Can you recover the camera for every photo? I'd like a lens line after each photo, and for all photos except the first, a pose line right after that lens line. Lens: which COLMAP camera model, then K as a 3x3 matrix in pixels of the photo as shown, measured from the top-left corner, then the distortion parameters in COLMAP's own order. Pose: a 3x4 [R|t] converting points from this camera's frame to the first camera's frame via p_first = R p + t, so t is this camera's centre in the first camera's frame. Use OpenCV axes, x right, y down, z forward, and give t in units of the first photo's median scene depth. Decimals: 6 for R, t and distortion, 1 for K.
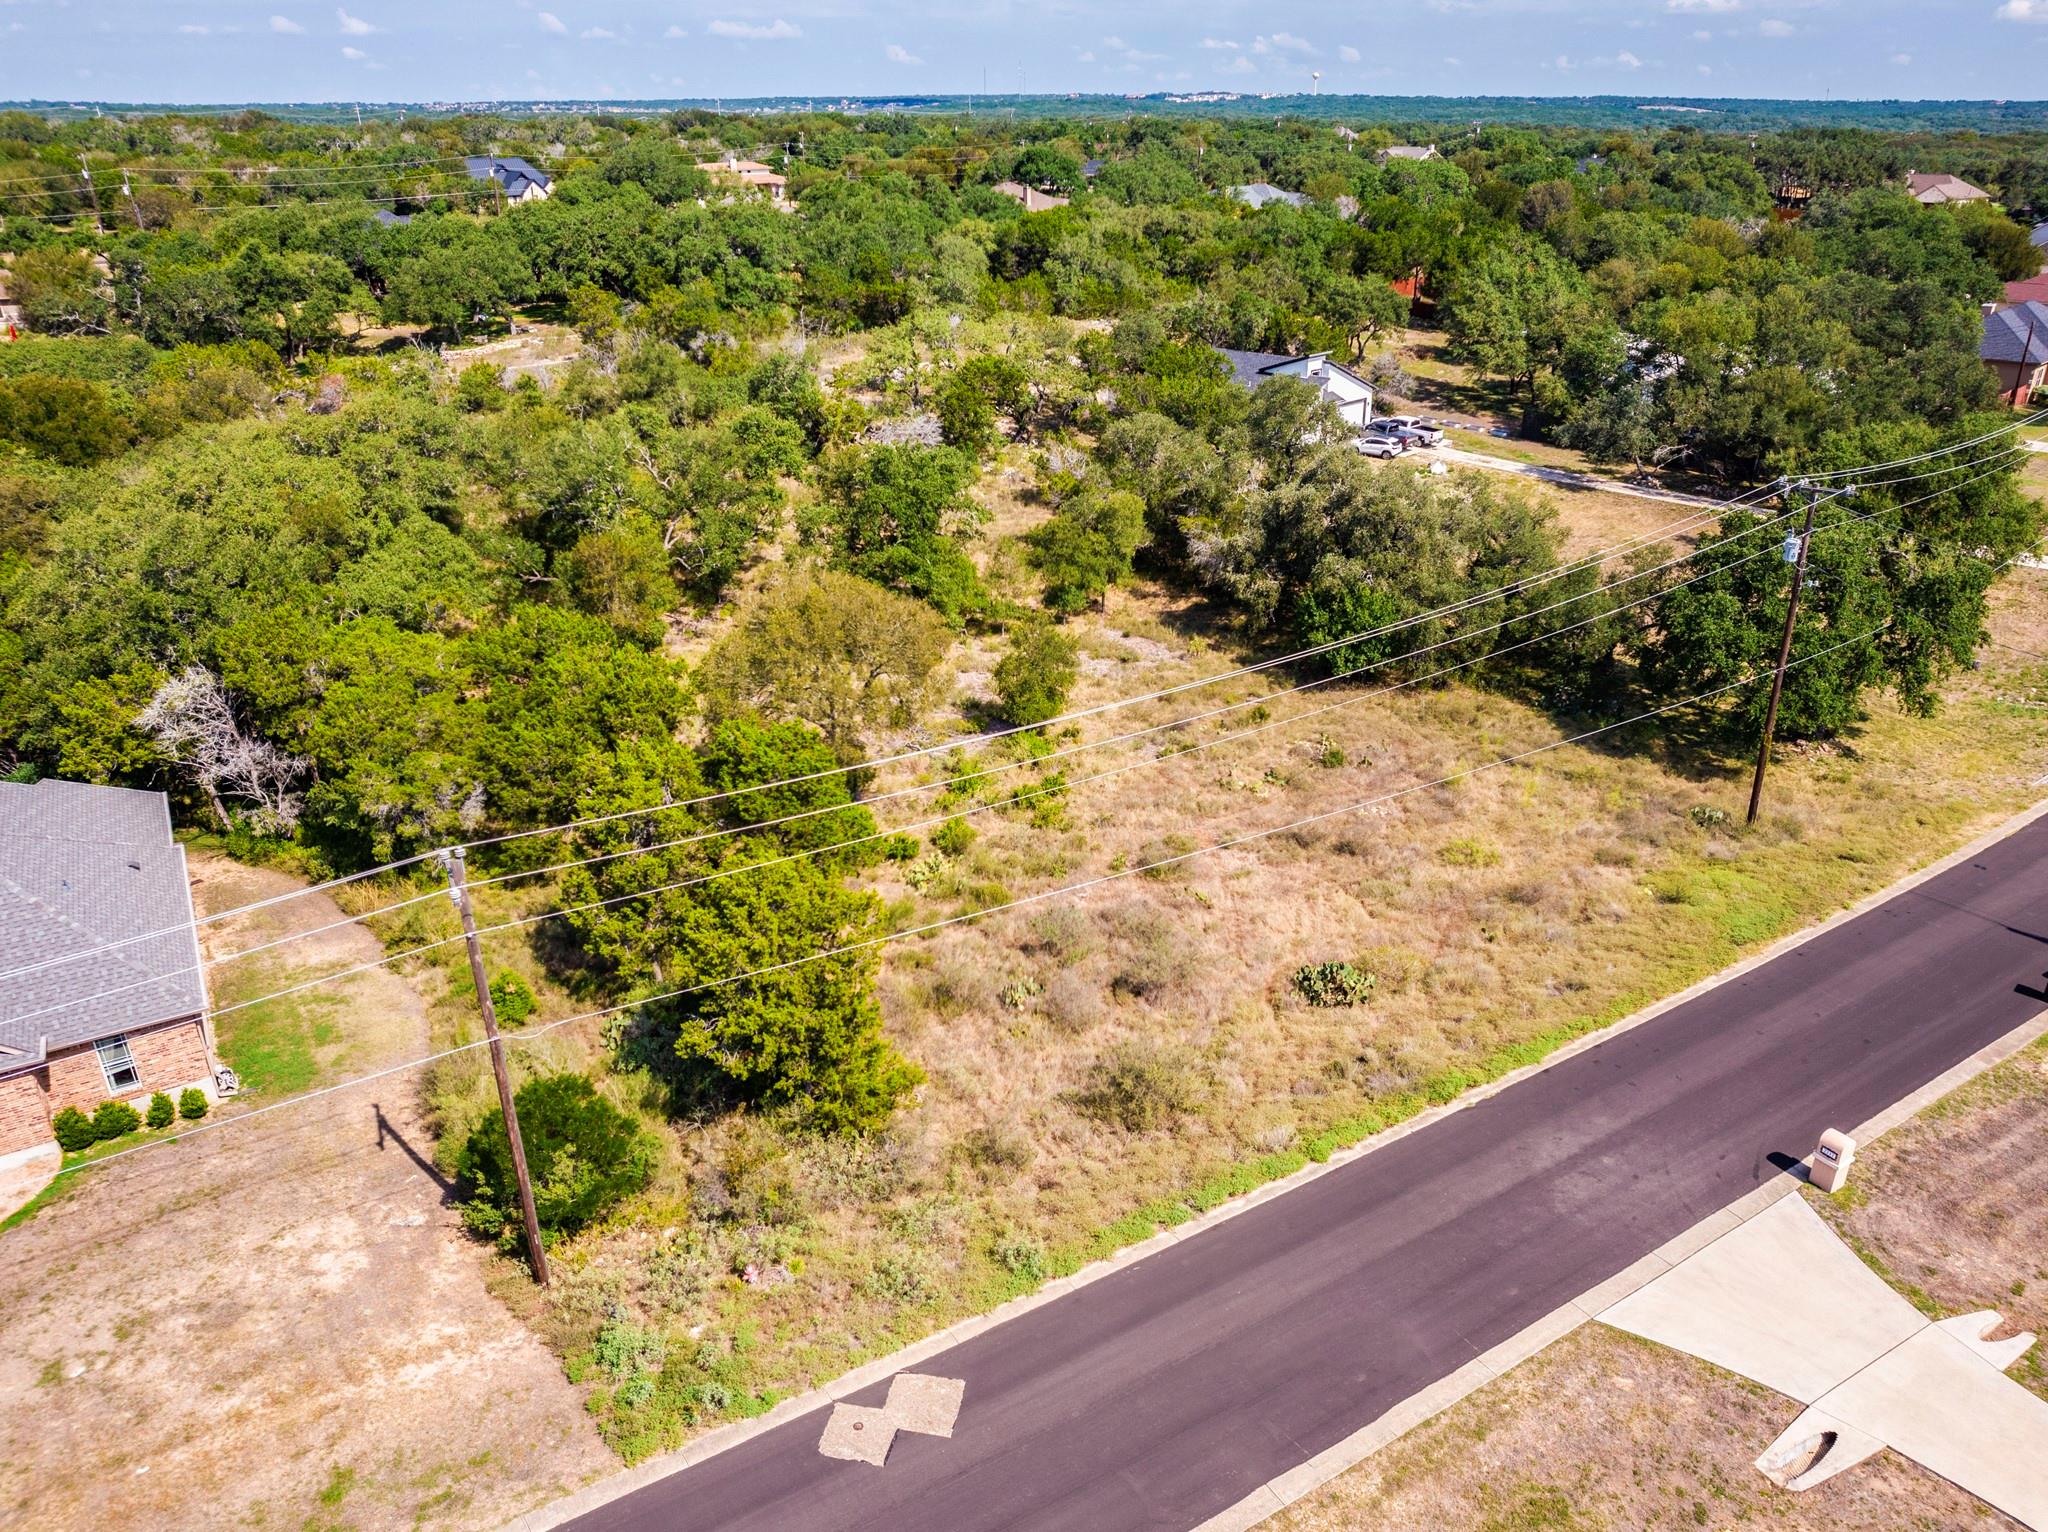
lens RADIAL K [[1480.6, 0, 1033.1], [0, 1480.6, 765.8], [0, 0, 1]] dist [-0.075870, 0.068395]
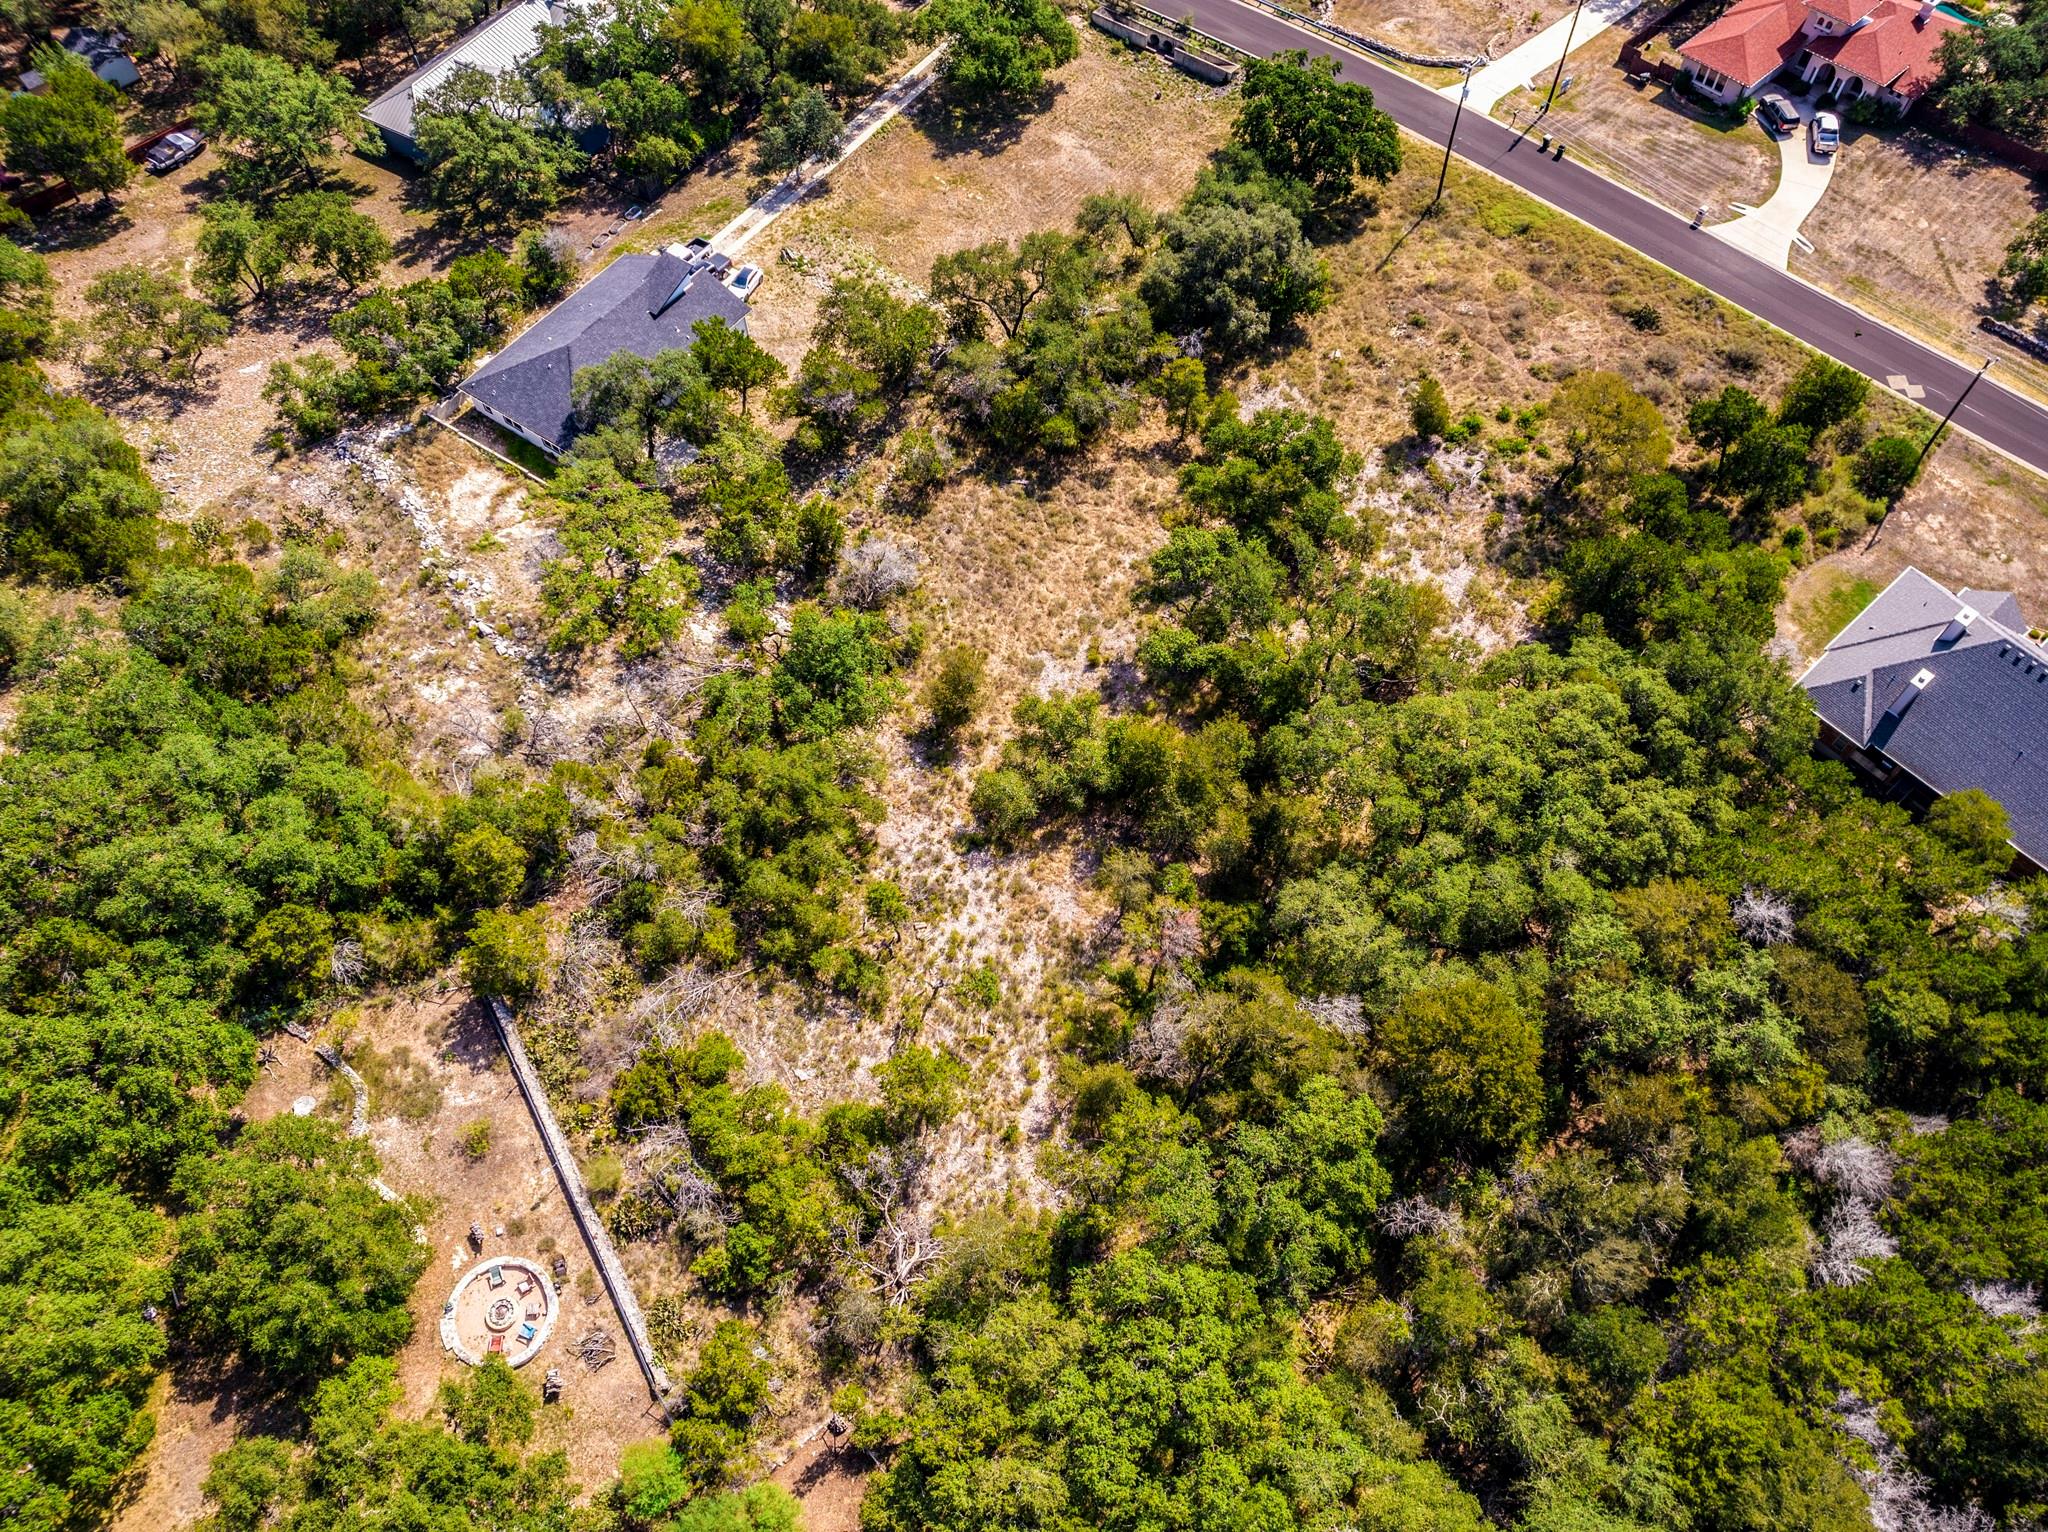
lens RADIAL K [[1480.6, 0, 1033.1], [0, 1480.6, 761.3], [0, 0, 1]] dist [-0.075870, 0.068395]
pose [[-0.165305, -0.832204, 0.529254, -2.206046], [0.413220, 0.428820, 0.803344, -2.728686], [-0.895502, 0.351496, 0.272998, 2.012318]]
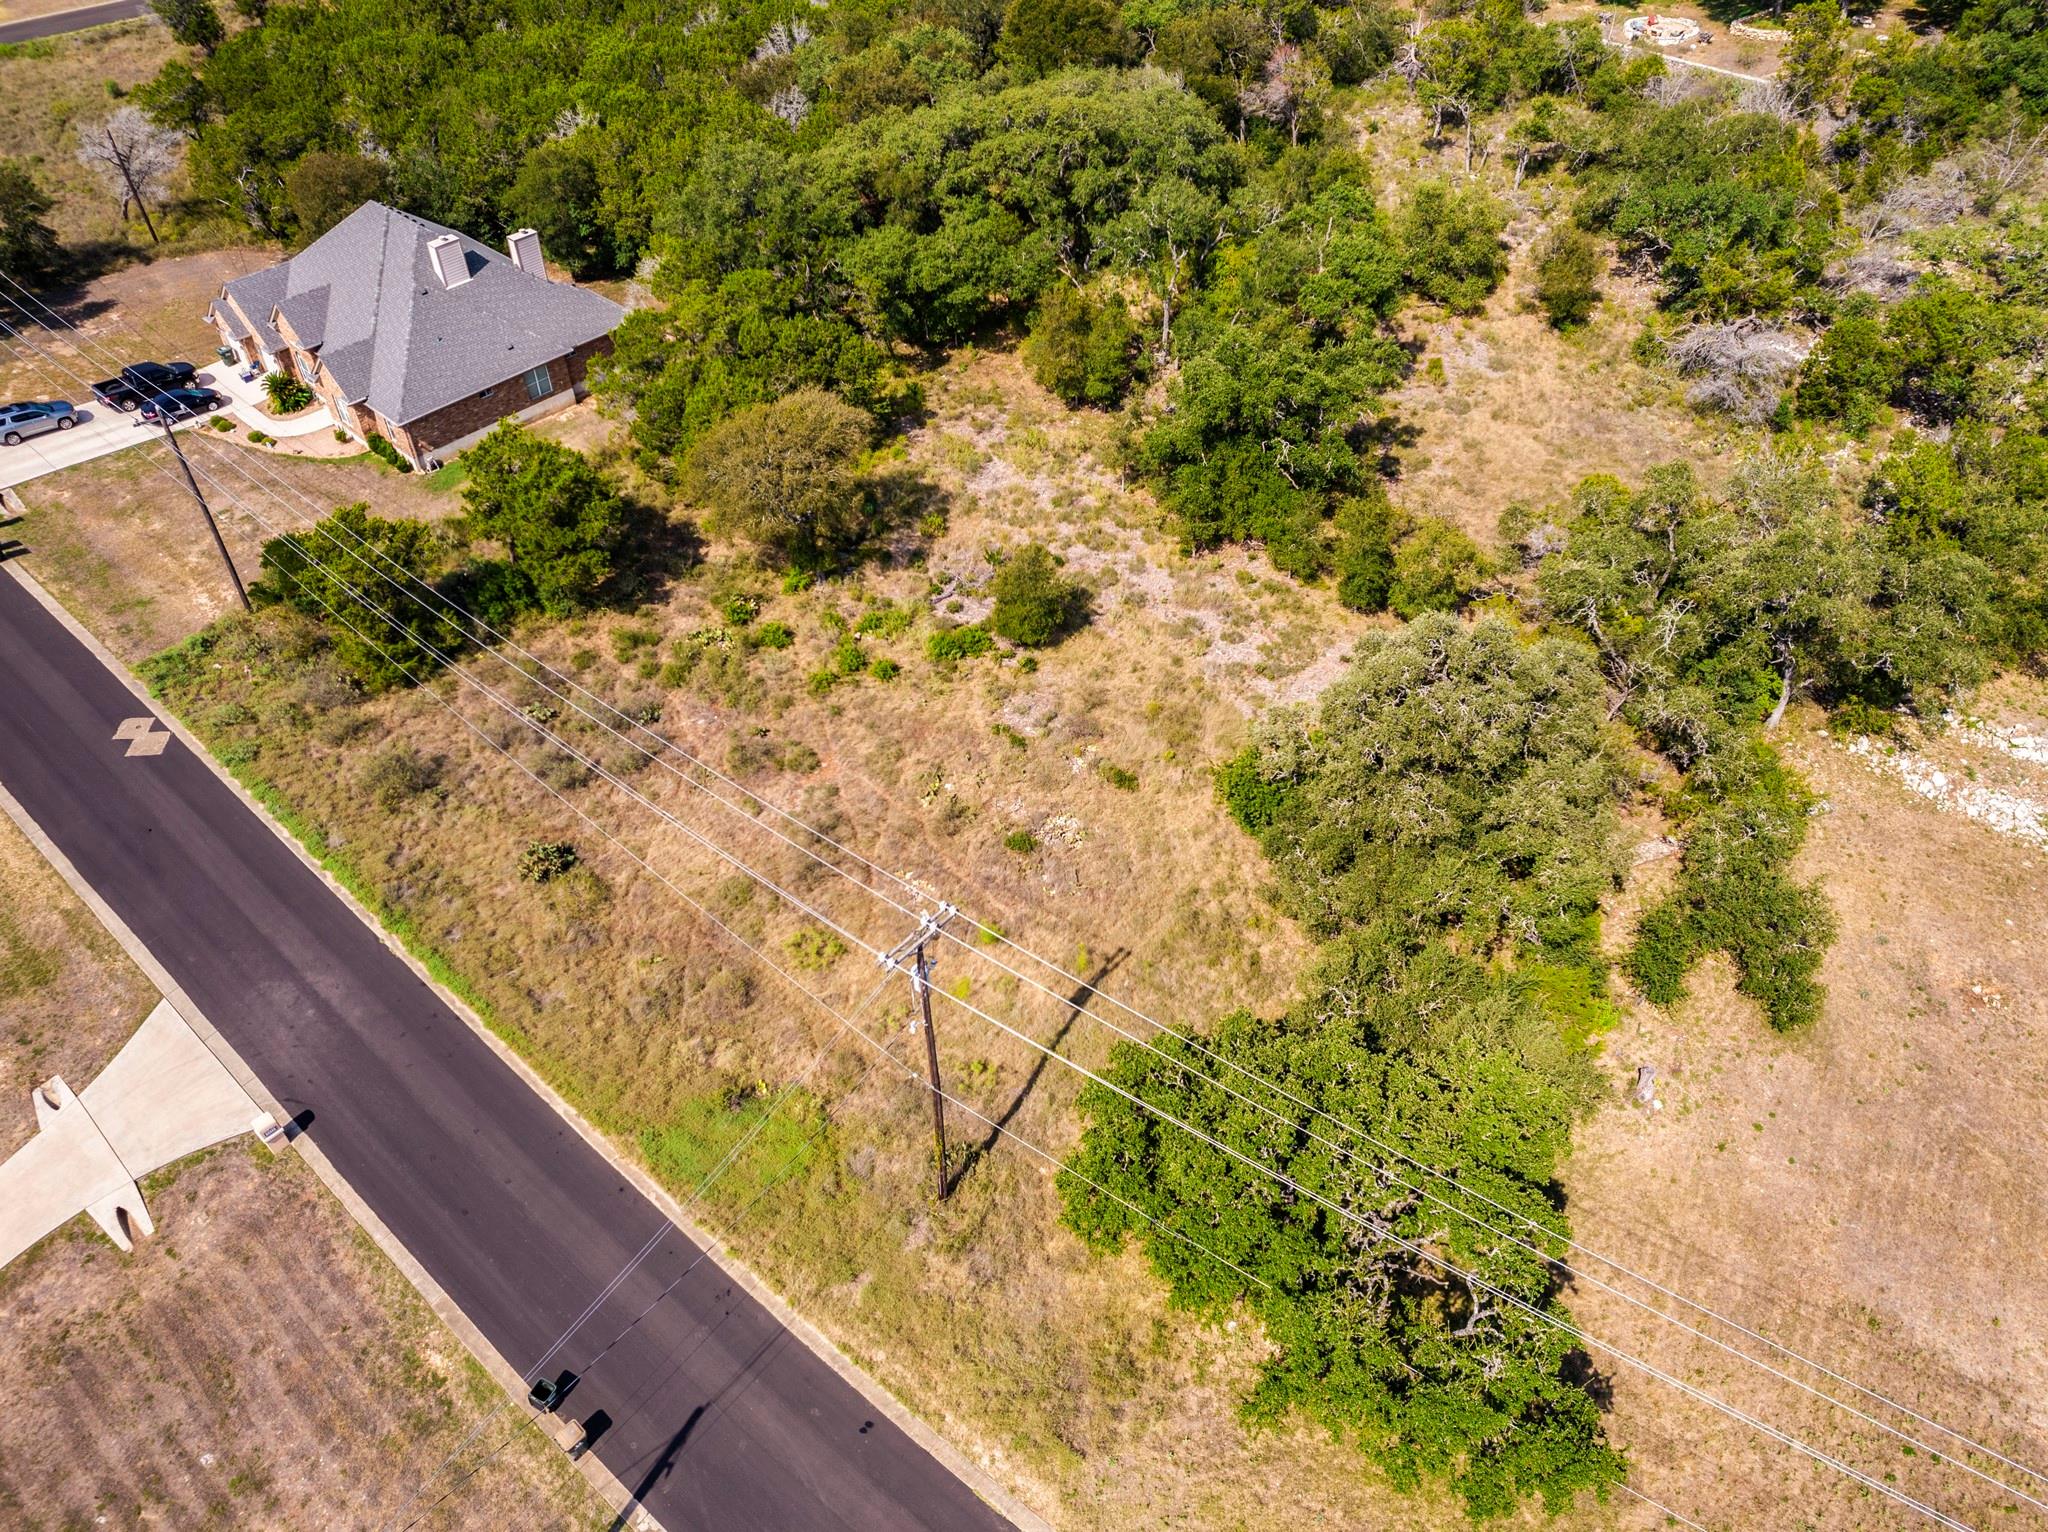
lens RADIAL K [[1480.6, 0, 1035.4], [0, 1480.6, 771.9], [0, 0, 1]] dist [-0.075870, 0.068395]
pose [[0.264420, 0.668673, -0.694952, 1.491447], [-0.382424, 0.734223, 0.560952, -1.026503], [0.885344, 0.117440, 0.449860, 1.011608]]
